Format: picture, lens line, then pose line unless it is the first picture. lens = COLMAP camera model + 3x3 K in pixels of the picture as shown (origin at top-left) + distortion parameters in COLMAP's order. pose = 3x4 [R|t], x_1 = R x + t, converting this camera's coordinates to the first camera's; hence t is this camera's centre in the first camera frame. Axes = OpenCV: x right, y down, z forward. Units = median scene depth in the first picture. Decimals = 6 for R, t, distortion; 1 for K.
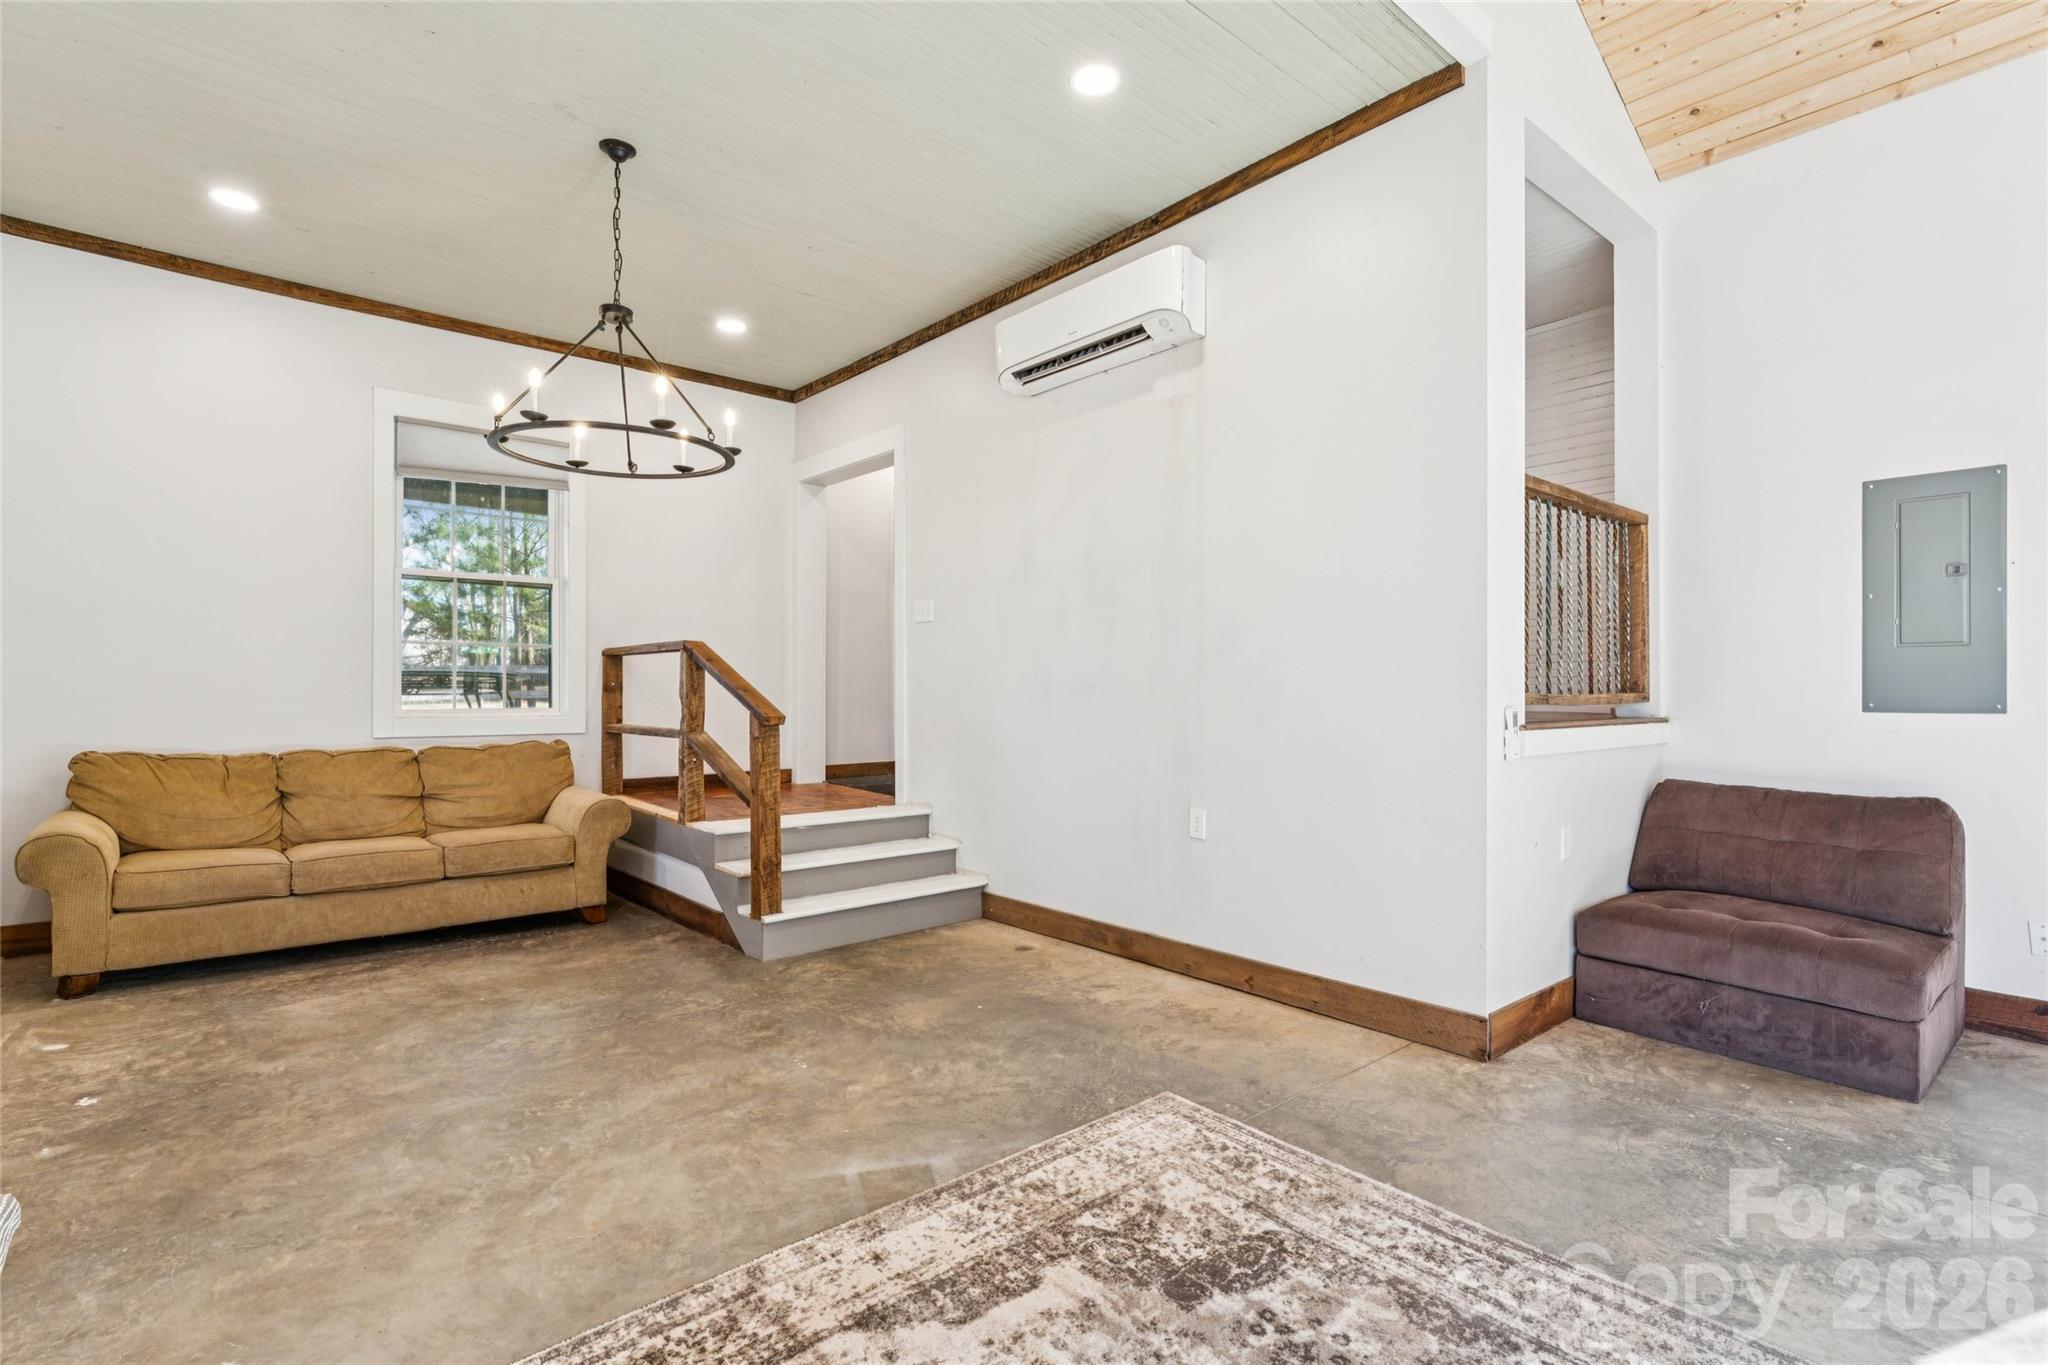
lens RADIAL K [[975.8, 0, 1024.0], [0, 975.8, 682.5], [0, 0, 1]] dist [-0.000011, -0.000318]
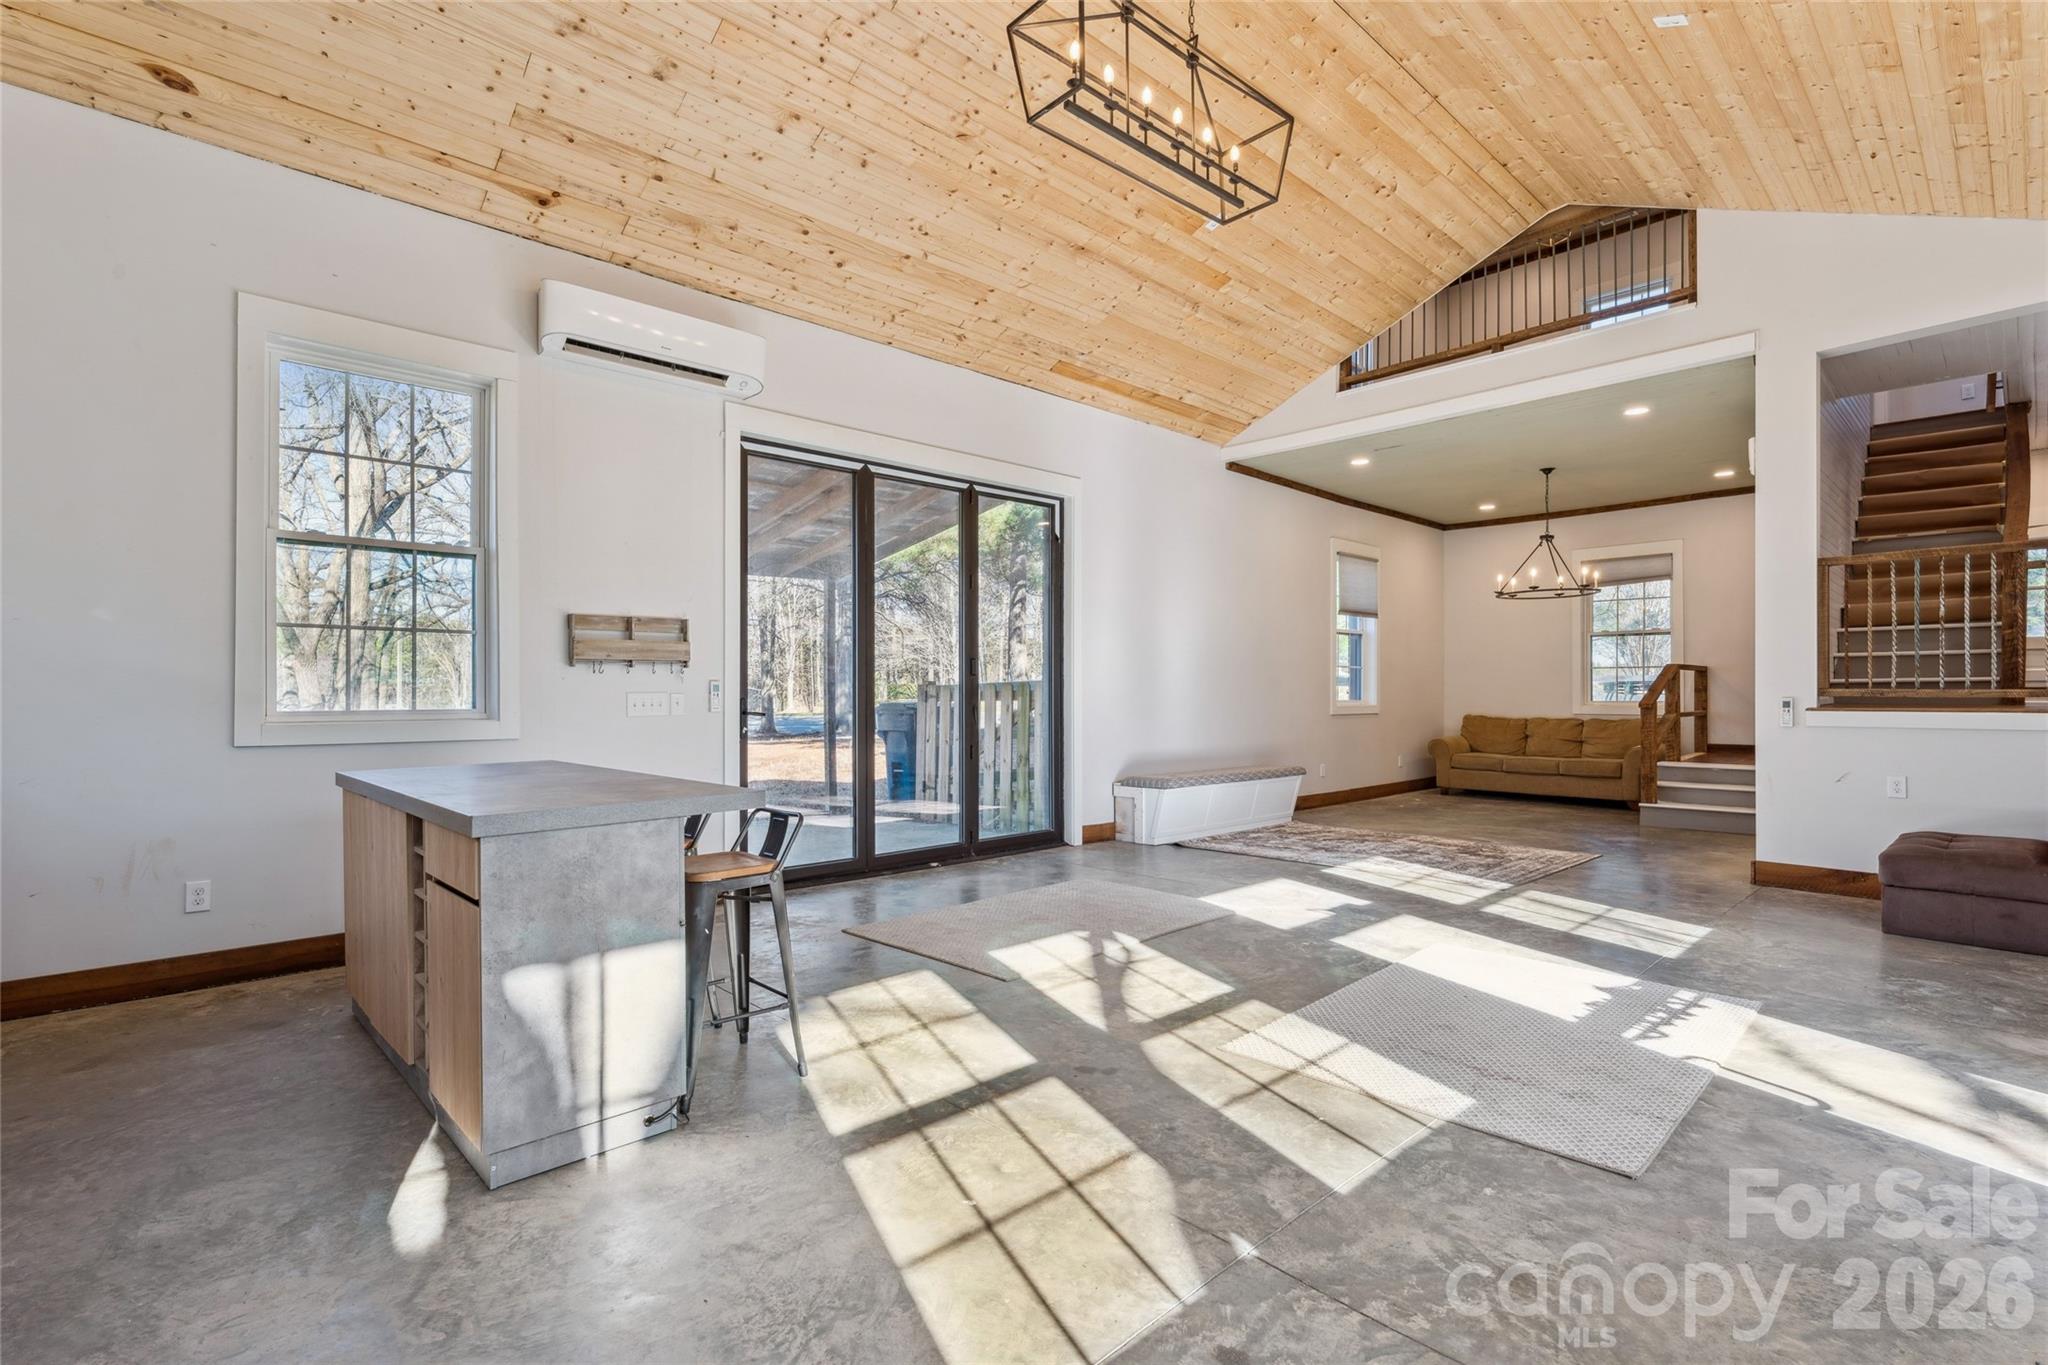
lens RADIAL K [[954.0, 0, 1028.3], [0, 954.0, 697.7], [0, 0, 1]] dist [0.000081, -0.000607]
pose [[0.049210, 0.000623, -0.998788, 1.626074], [0.010455, 0.999945, 0.001139, 0.006782], [0.998734, -0.010498, 0.049201, -0.356747]]
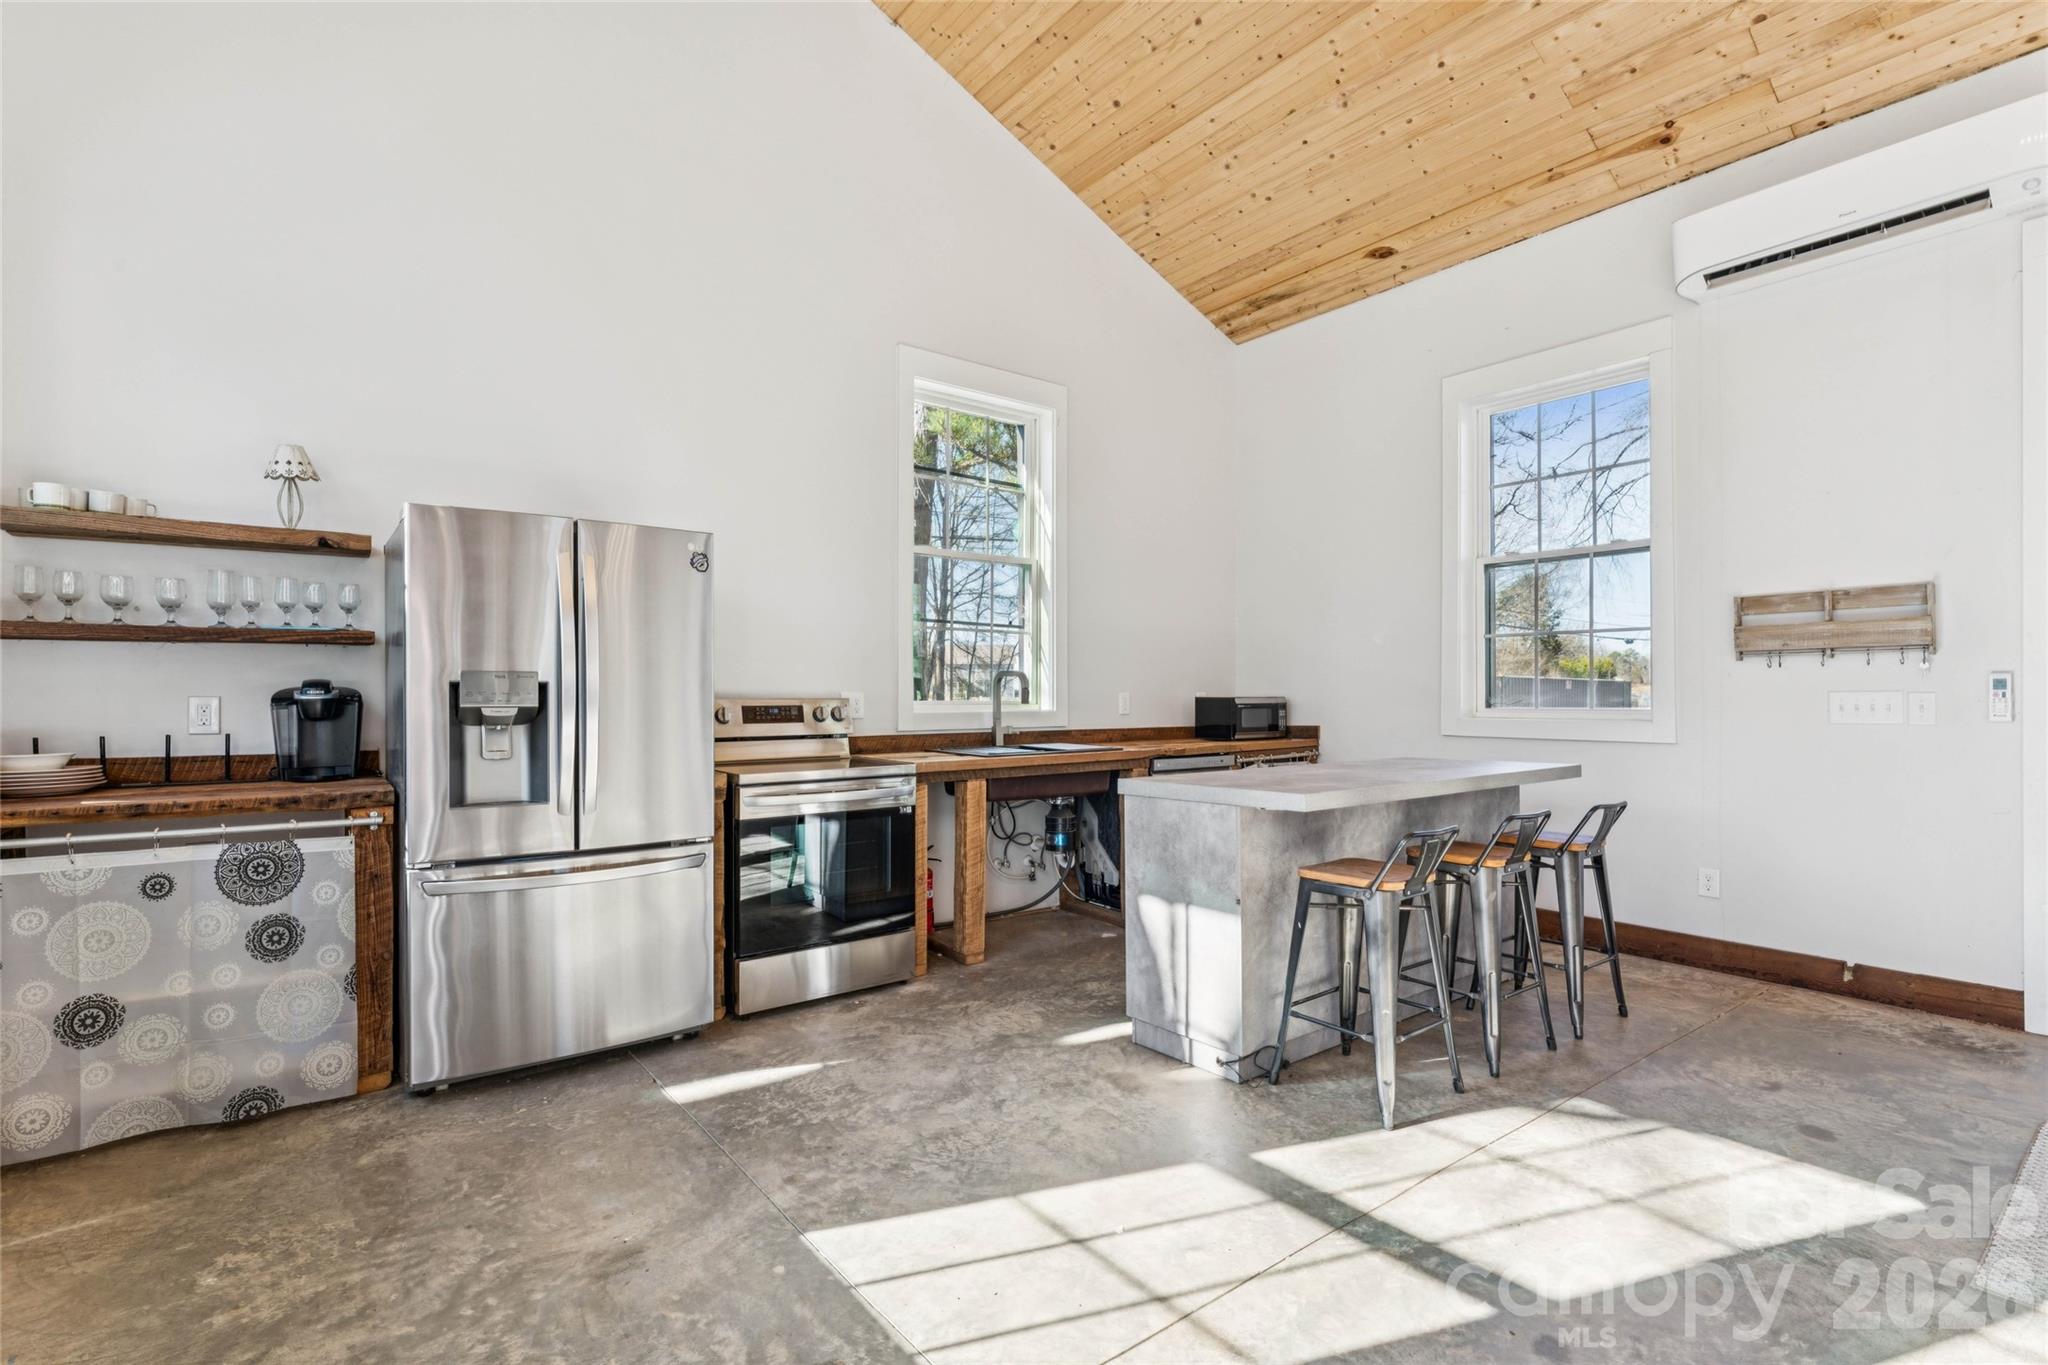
lens RADIAL K [[961.2, 0, 1021.4], [0, 961.2, 693.0], [0, 0, 1]] dist [0.012157, 0.000047]
pose [[-0.999005, -0.001160, 0.044577, 1.144832], [-0.001642, 0.999941, -0.010784, 0.008728], [-0.044562, -0.010846, -0.998948, 0.128875]]
